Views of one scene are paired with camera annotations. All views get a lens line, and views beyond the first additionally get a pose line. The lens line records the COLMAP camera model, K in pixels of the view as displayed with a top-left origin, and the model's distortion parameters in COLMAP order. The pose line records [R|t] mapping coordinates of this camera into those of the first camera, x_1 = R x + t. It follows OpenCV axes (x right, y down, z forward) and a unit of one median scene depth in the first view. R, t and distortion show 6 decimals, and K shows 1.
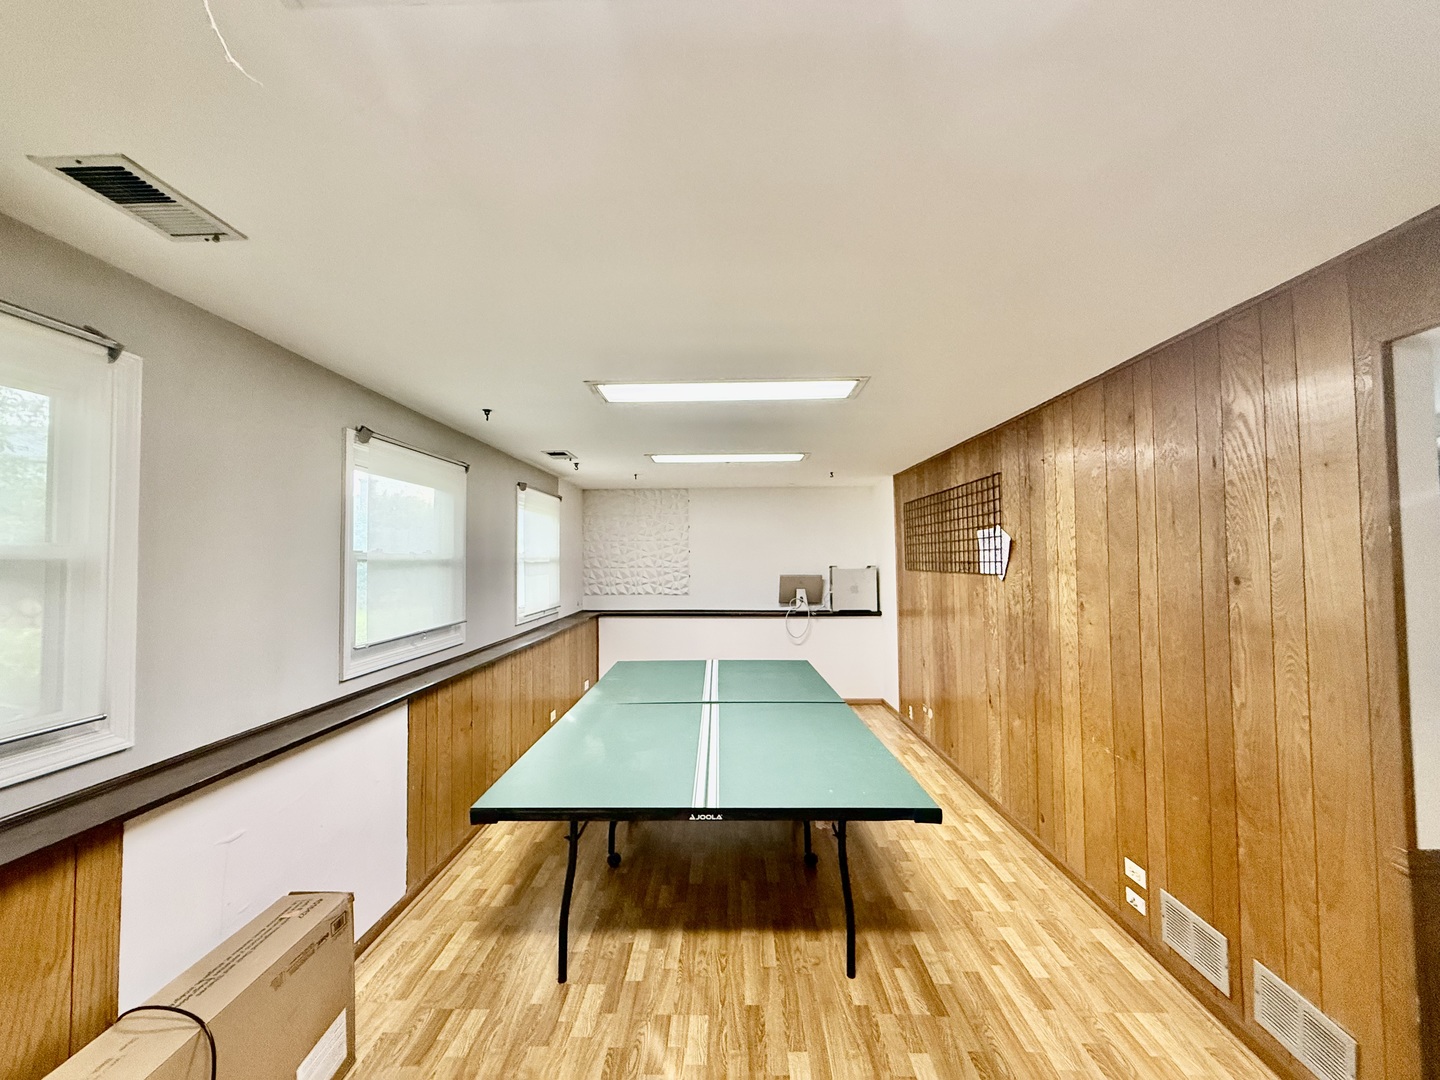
lens RADIAL K [[572.1, 0, 717.5], [0, 572.1, 538.4], [0, 0, 1]] dist [-0.002214, -0.000155]
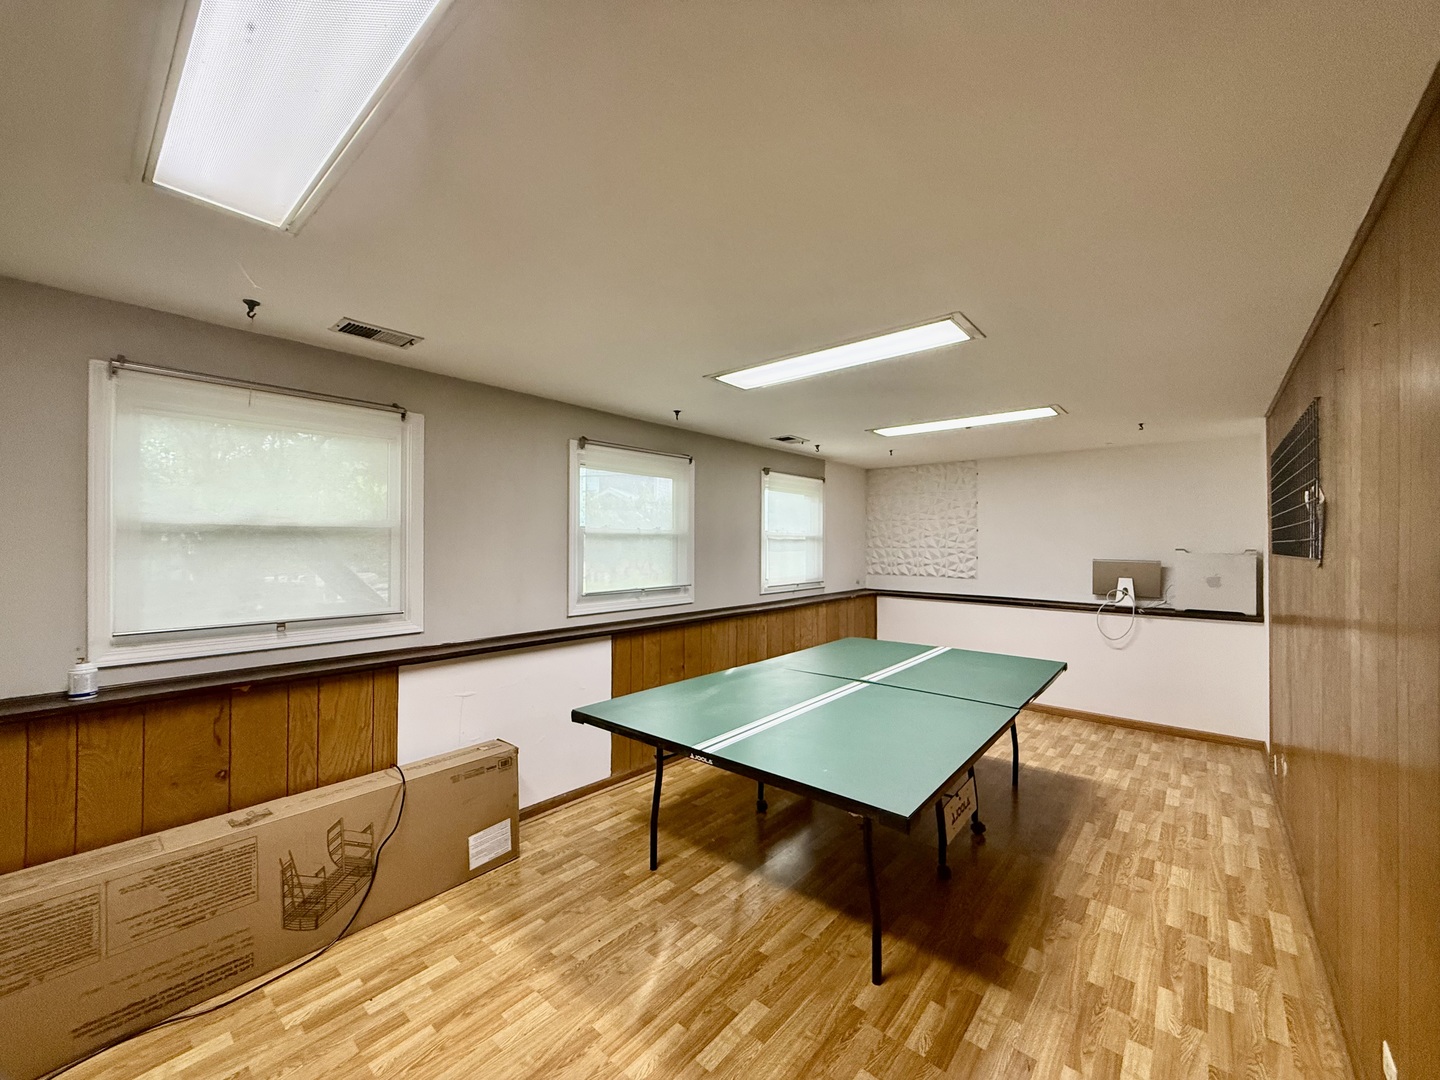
lens RADIAL K [[572.1, 0, 714.7], [0, 572.1, 540.3], [0, 0, 1]] dist [-0.002214, -0.000155]
pose [[0.770090, 0.007791, -0.637888, 0.451836], [0.012553, 0.999547, 0.027363, 0.019136], [0.637812, -0.029080, 0.769643, 0.107369]]
